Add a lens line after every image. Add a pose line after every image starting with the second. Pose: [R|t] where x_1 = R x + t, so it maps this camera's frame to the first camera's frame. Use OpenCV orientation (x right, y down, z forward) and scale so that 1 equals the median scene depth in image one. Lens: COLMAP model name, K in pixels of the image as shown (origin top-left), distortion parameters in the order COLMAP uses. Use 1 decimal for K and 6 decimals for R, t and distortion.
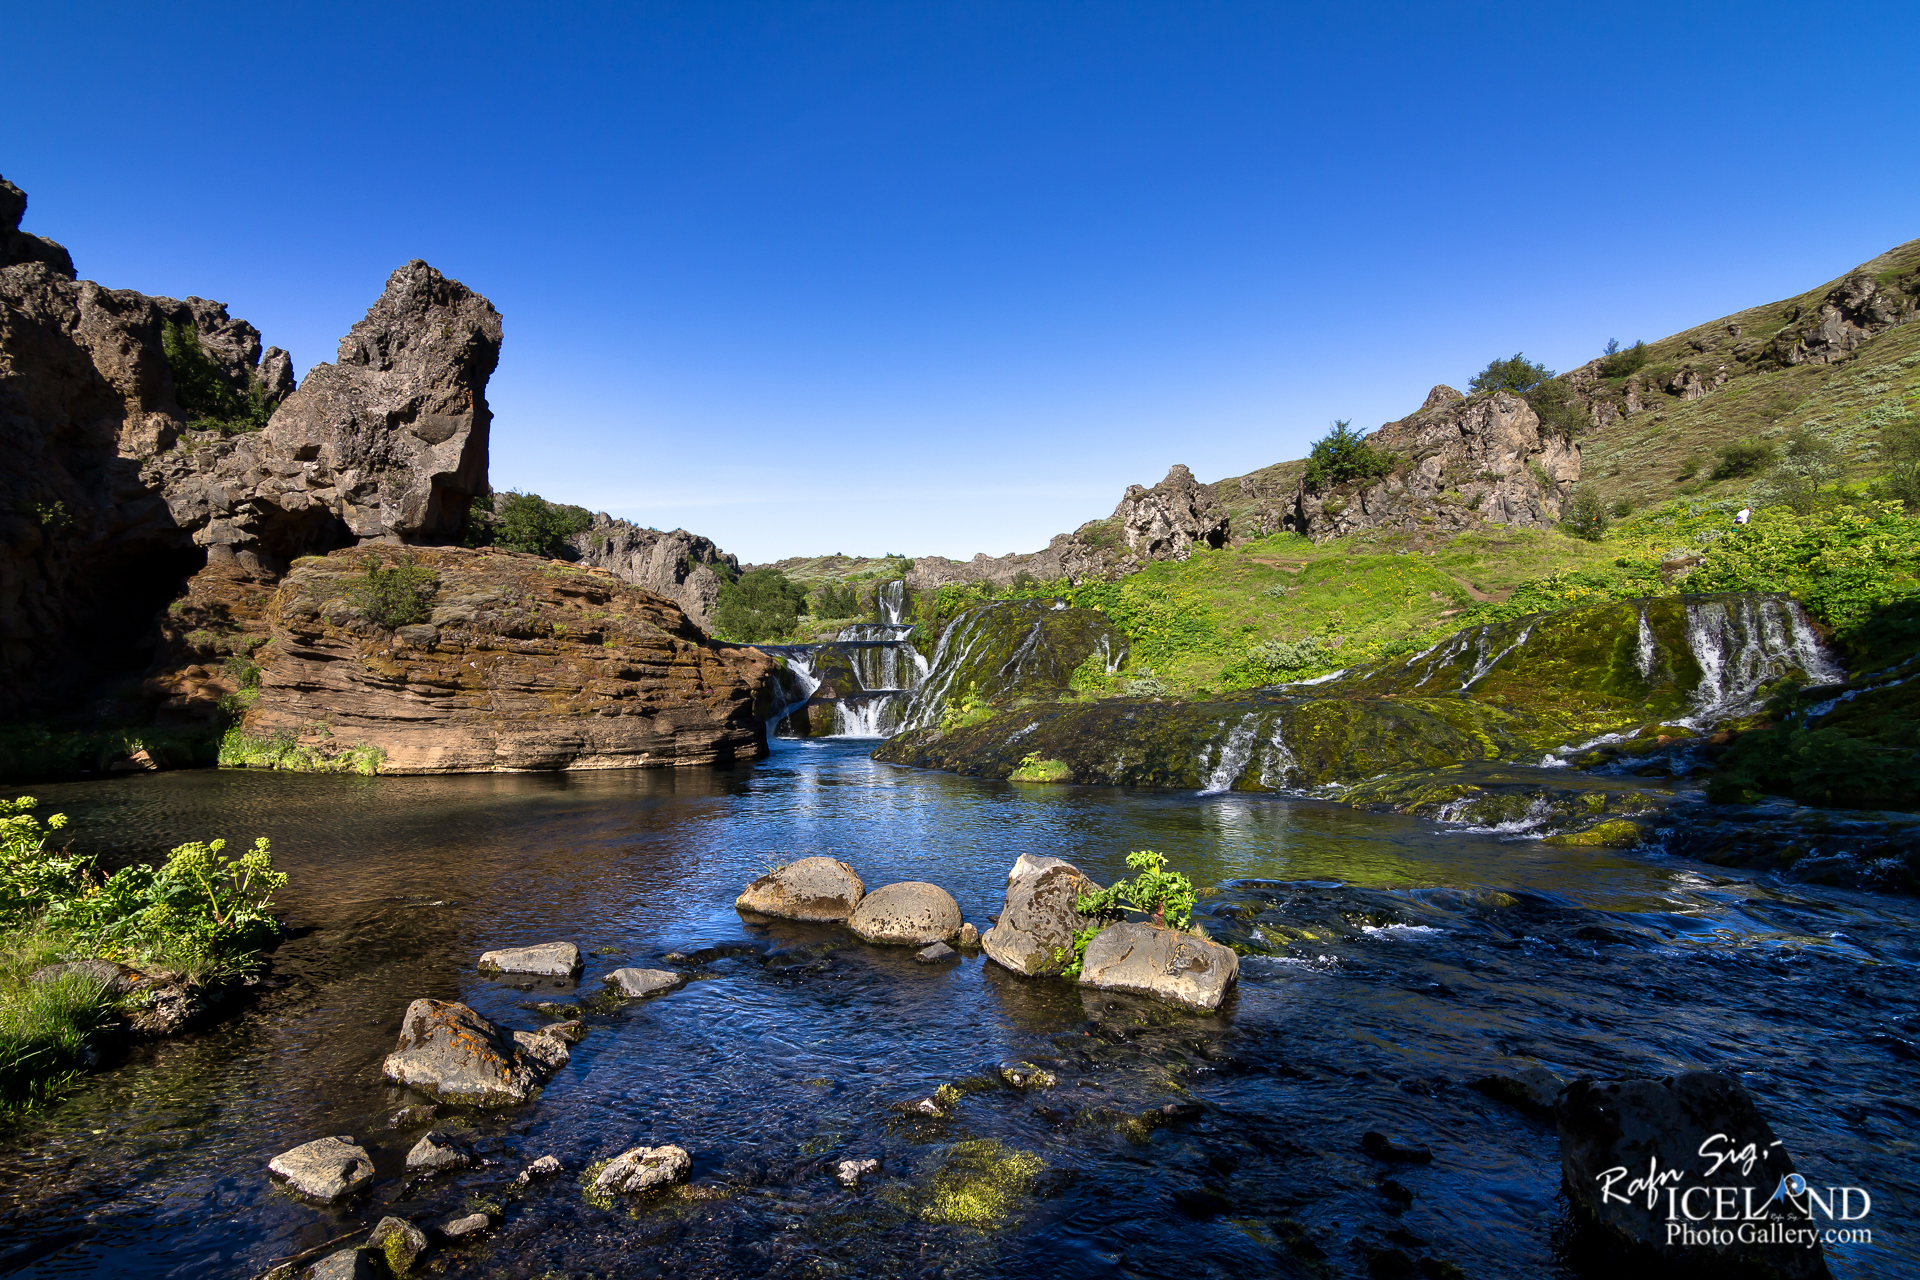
lens RADIAL K [[980.7, 0, 960.0], [0, 980.7, 640.0], [0, 0, 1]] dist [-0.004864, -0.001056]
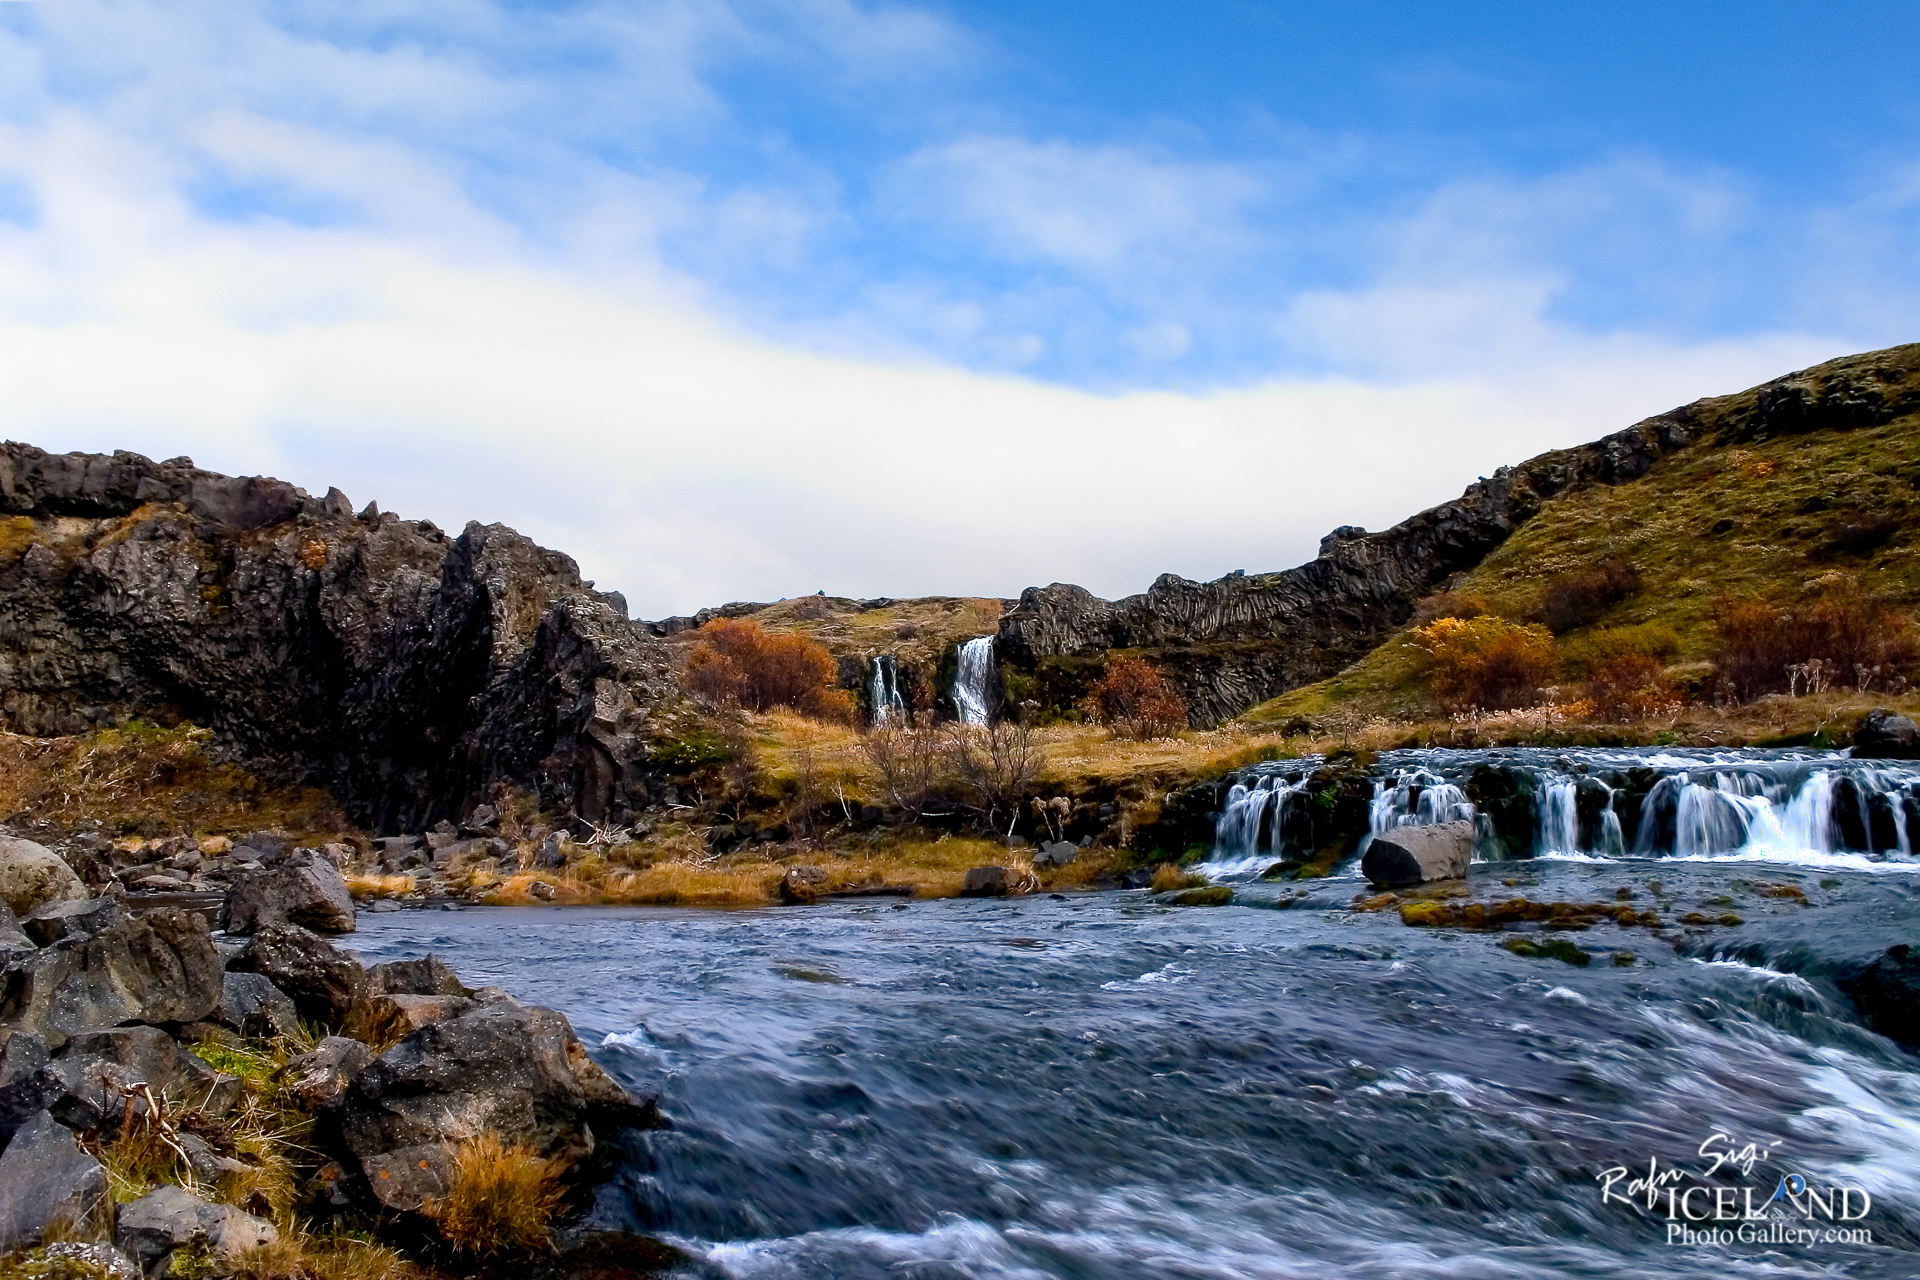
lens RADIAL K [[1598.7, 0, 960.0], [0, 1598.7, 640.0], [0, 0, 1]] dist [-0.164077, 0.129525]
pose [[0.999621, -0.025060, 0.011379, -0.347449], [0.025804, 0.997154, -0.070834, -0.035174], [-0.009572, 0.071101, 0.997423, 1.120439]]
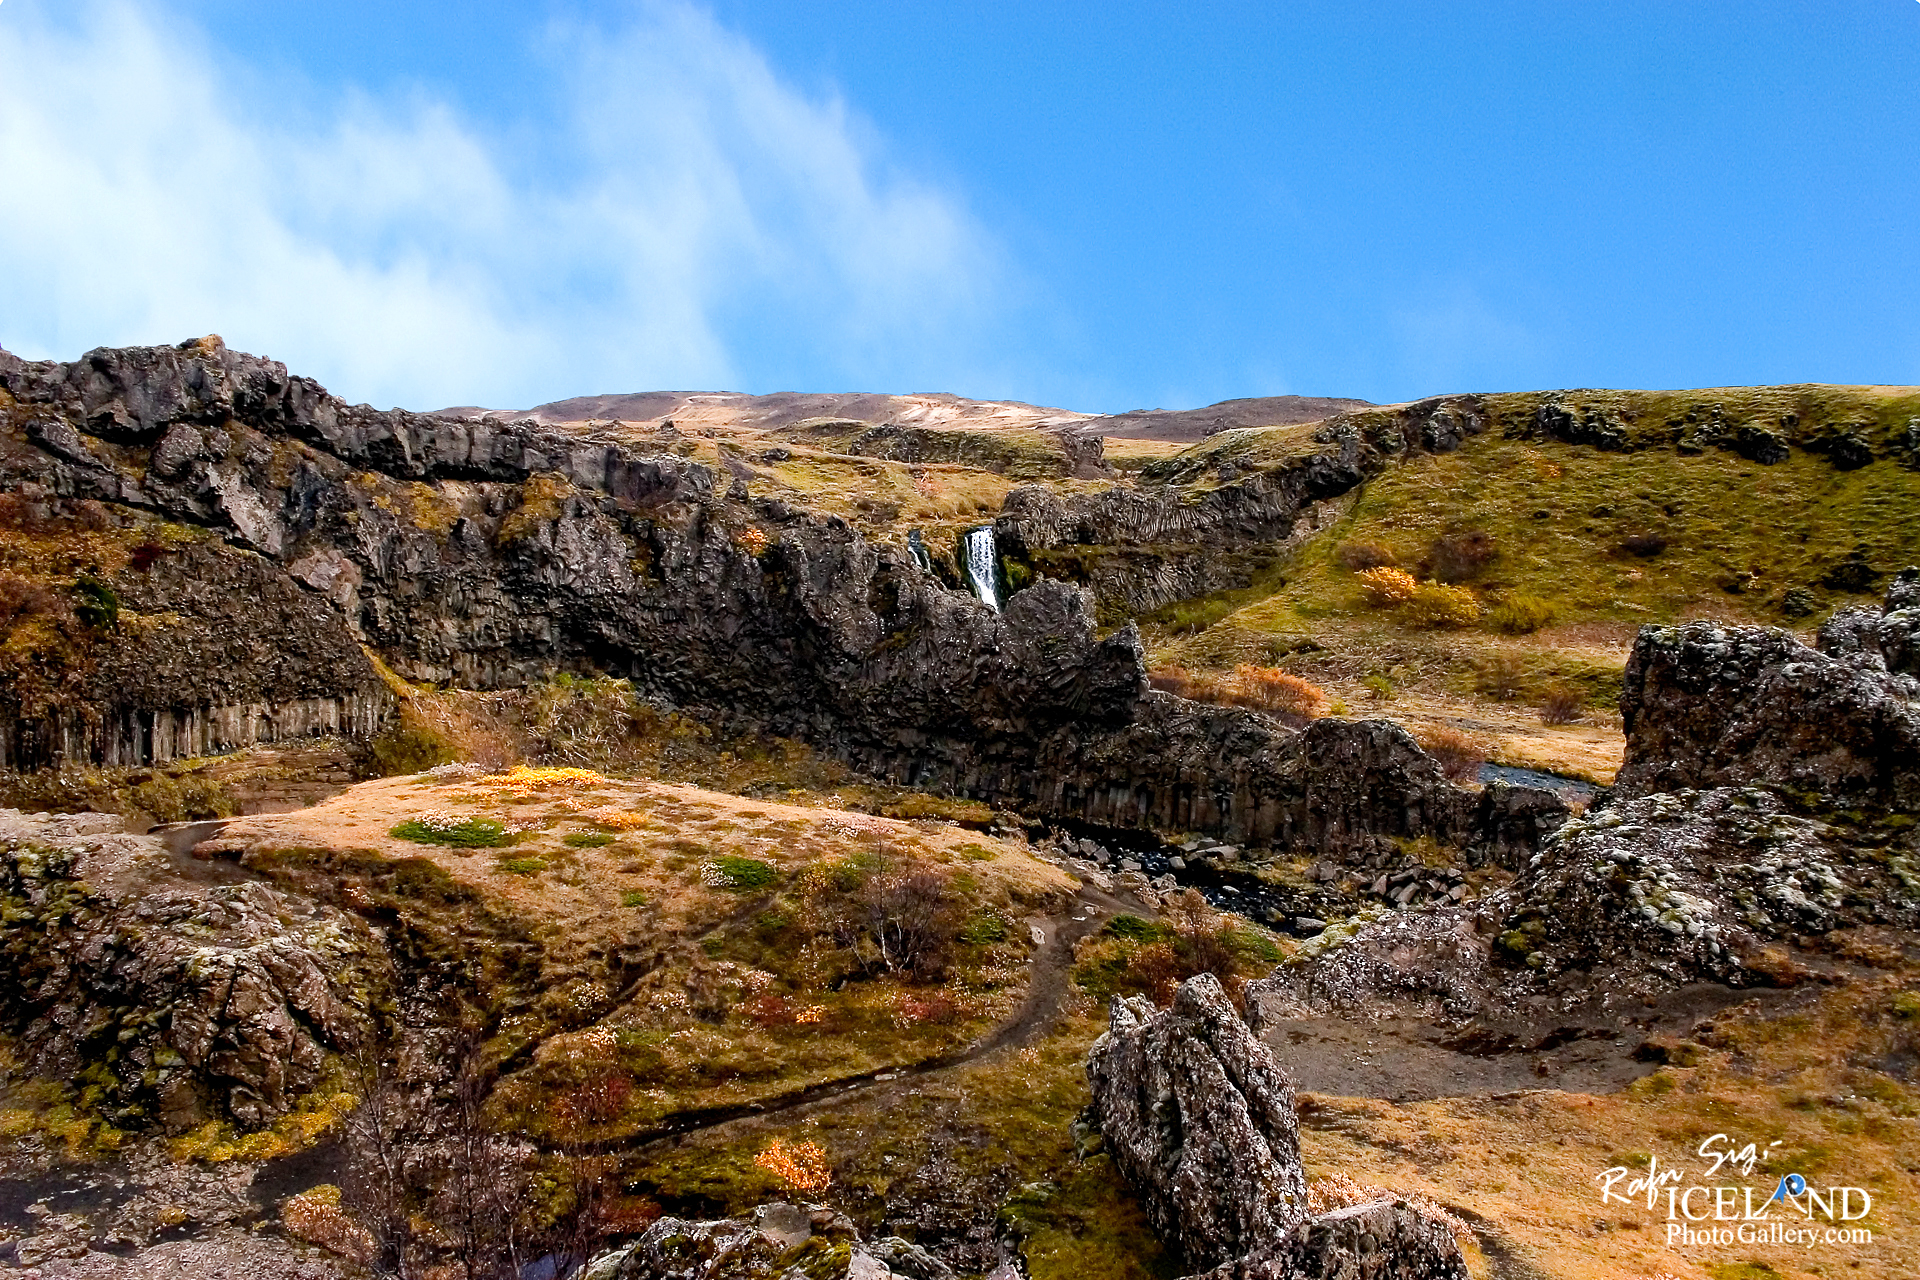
lens RADIAL K [[1598.7, 0, 960.0], [0, 1598.7, 640.0], [0, 0, 1]] dist [-0.164077, 0.129525]
pose [[0.898019, -0.037163, 0.438384, -2.045407], [-0.028053, 0.989562, 0.141352, -0.546697], [-0.439061, -0.139235, 0.887603, 0.728021]]
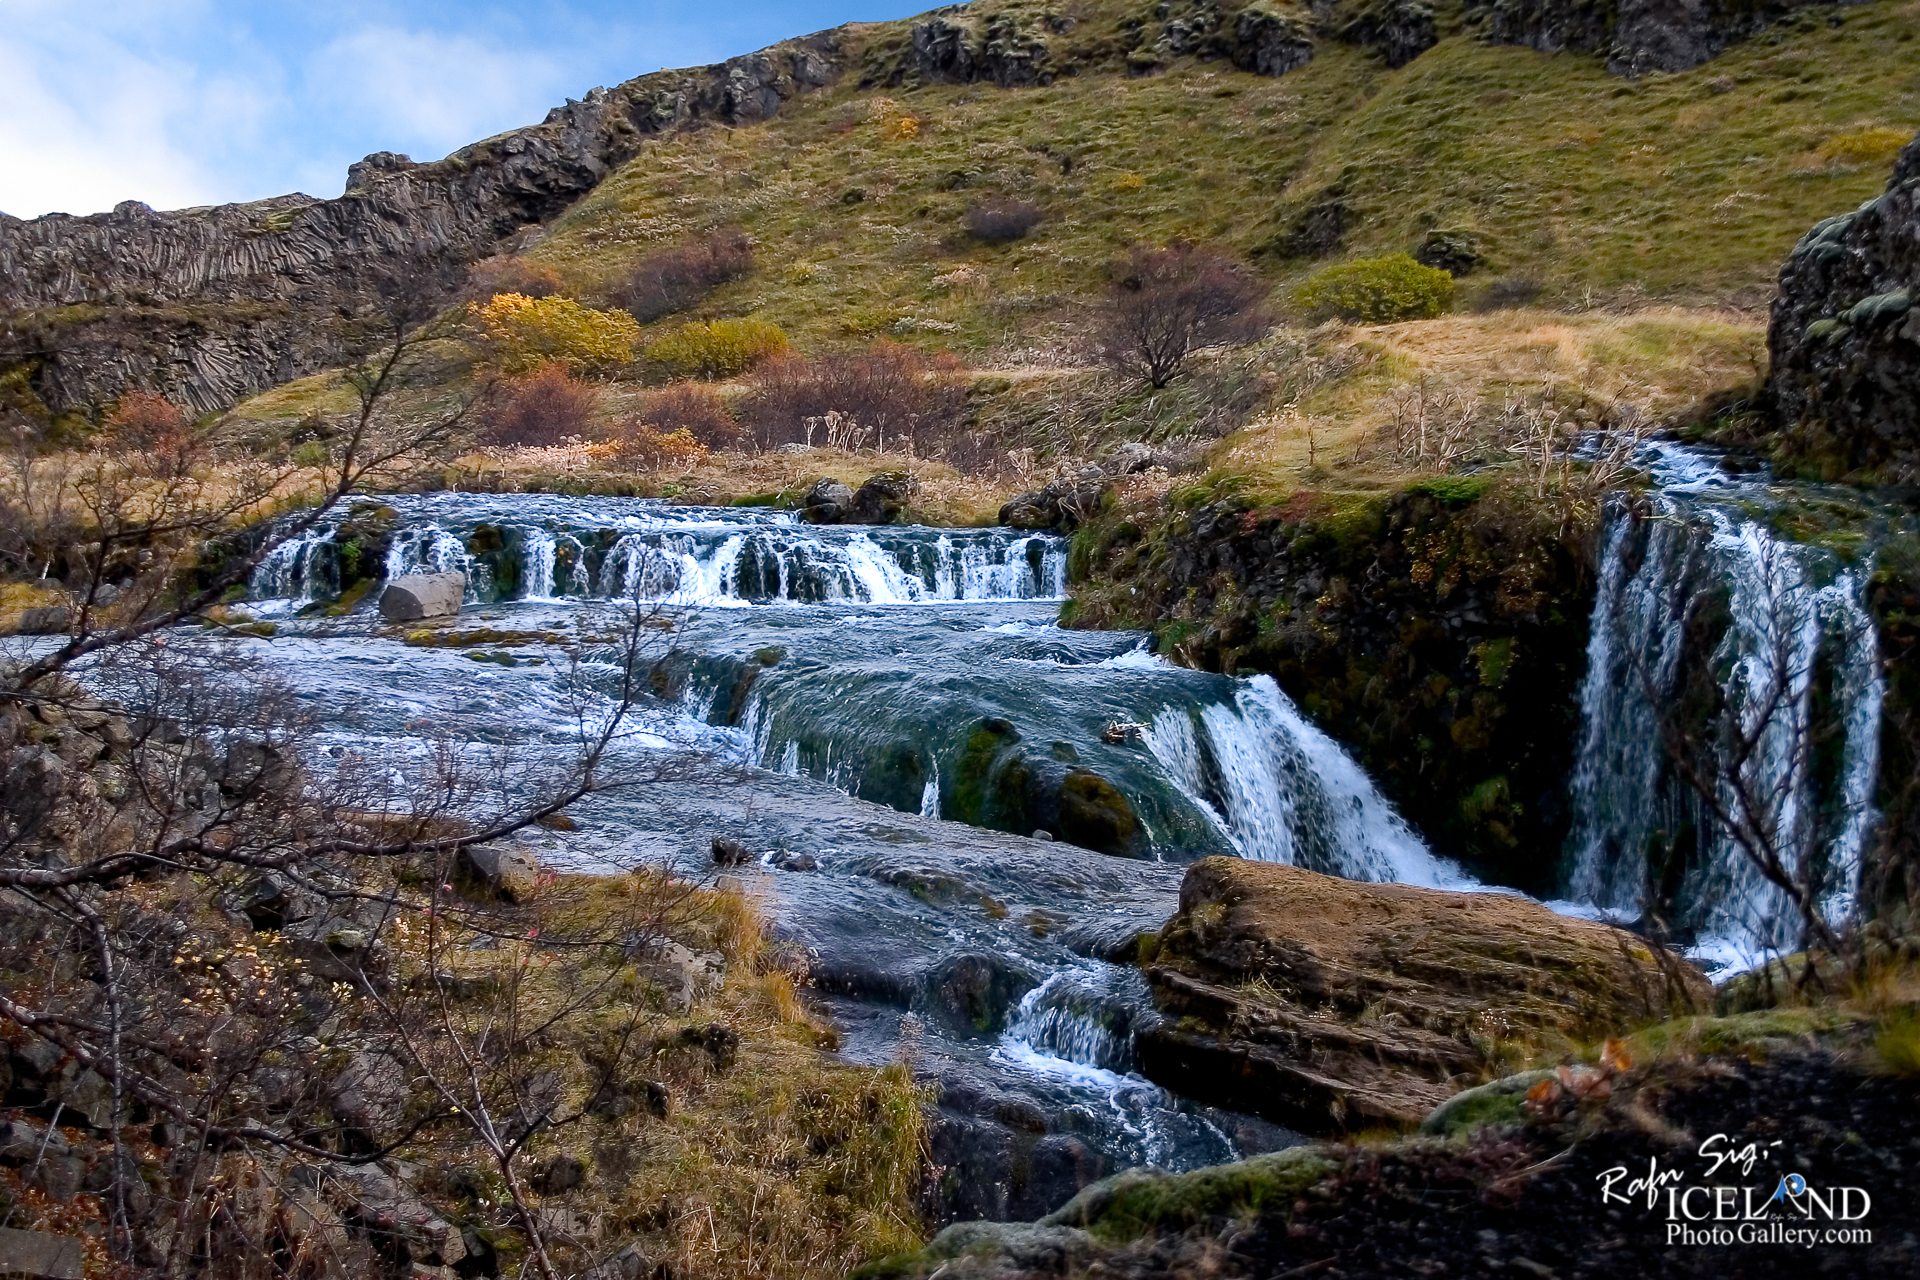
lens RADIAL K [[2437.5, 0, 960.0], [0, 2437.5, 640.0], [0, 0, 1]] dist [-0.080462, 0.083907]
pose [[0.885711, -0.041339, 0.462393, -0.455810], [-0.000172, 0.995998, 0.089374, -0.067814], [-0.464237, -0.079239, 0.882159, 0.674882]]
